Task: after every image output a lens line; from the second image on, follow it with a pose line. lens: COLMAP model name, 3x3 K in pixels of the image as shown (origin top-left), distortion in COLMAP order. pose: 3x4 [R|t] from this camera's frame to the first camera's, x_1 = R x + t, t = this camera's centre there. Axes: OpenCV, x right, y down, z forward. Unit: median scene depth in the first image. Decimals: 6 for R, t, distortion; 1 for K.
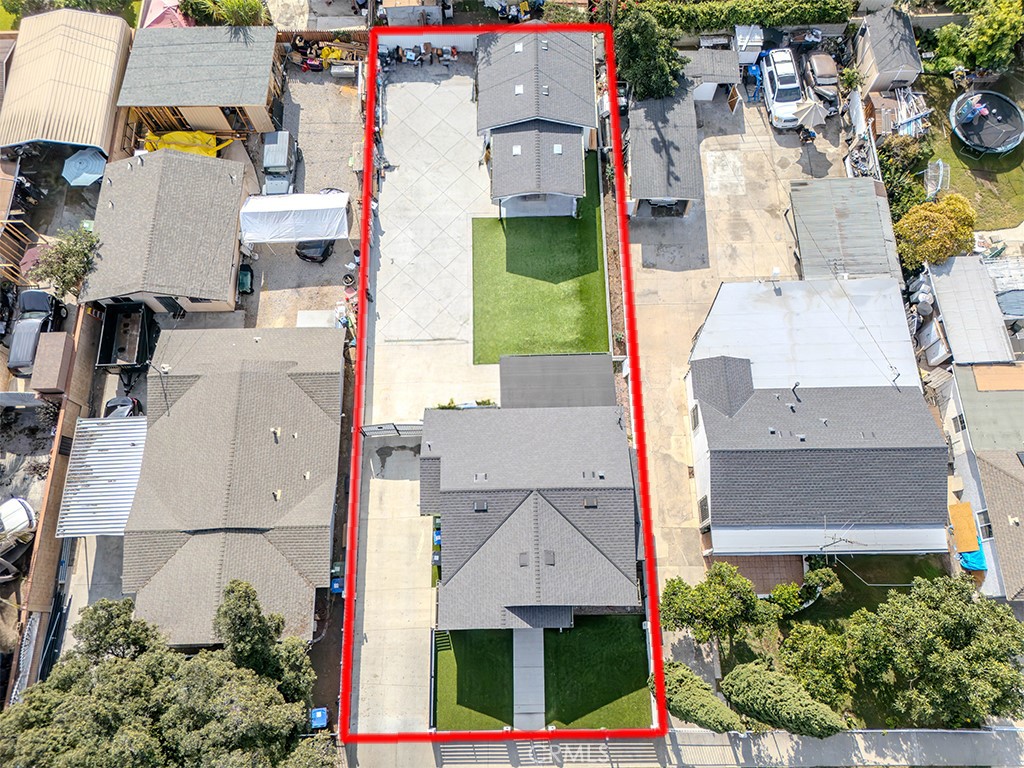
lens RADIAL K [[877.7, 0, 512.0], [0, 877.7, 384.0], [0, 0, 1]] dist [0.101642, -0.103490]
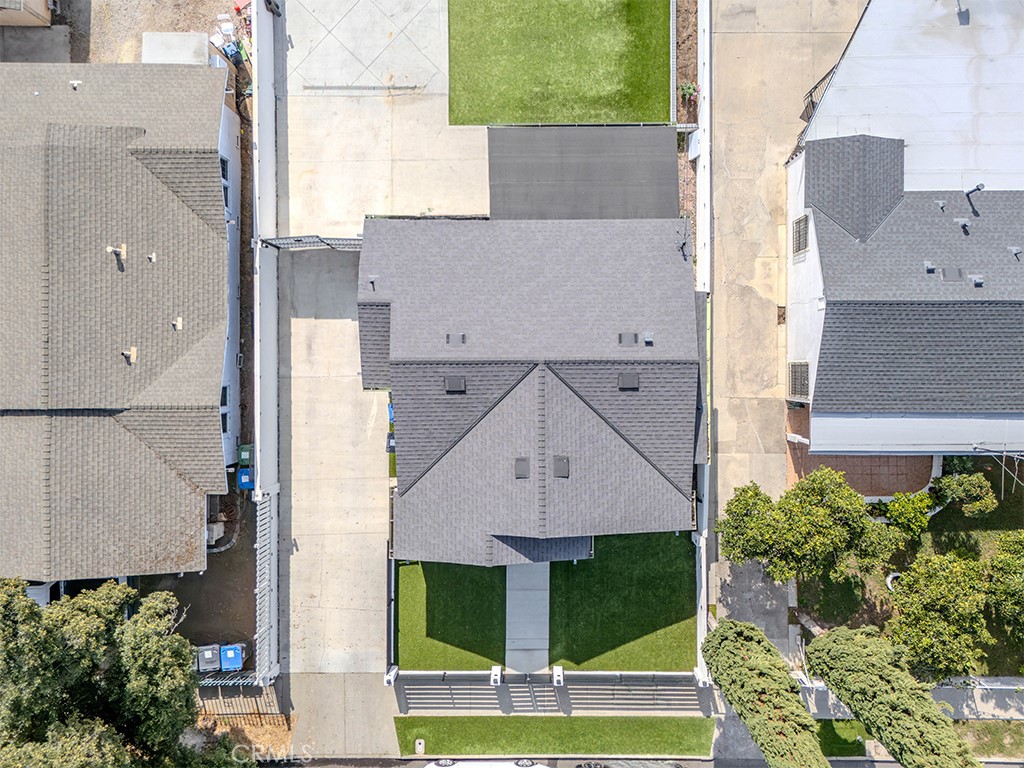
lens RADIAL K [[853.4, 0, 542.9], [0, 853.4, 382.6], [0, 0, 1]] dist [0.086716, -0.099481]
pose [[0.999718, 0.017022, 0.016560, 0.015887], [-0.021569, 0.942617, 0.333177, -0.063099], [-0.009939, -0.333441, 0.942719, 0.388371]]
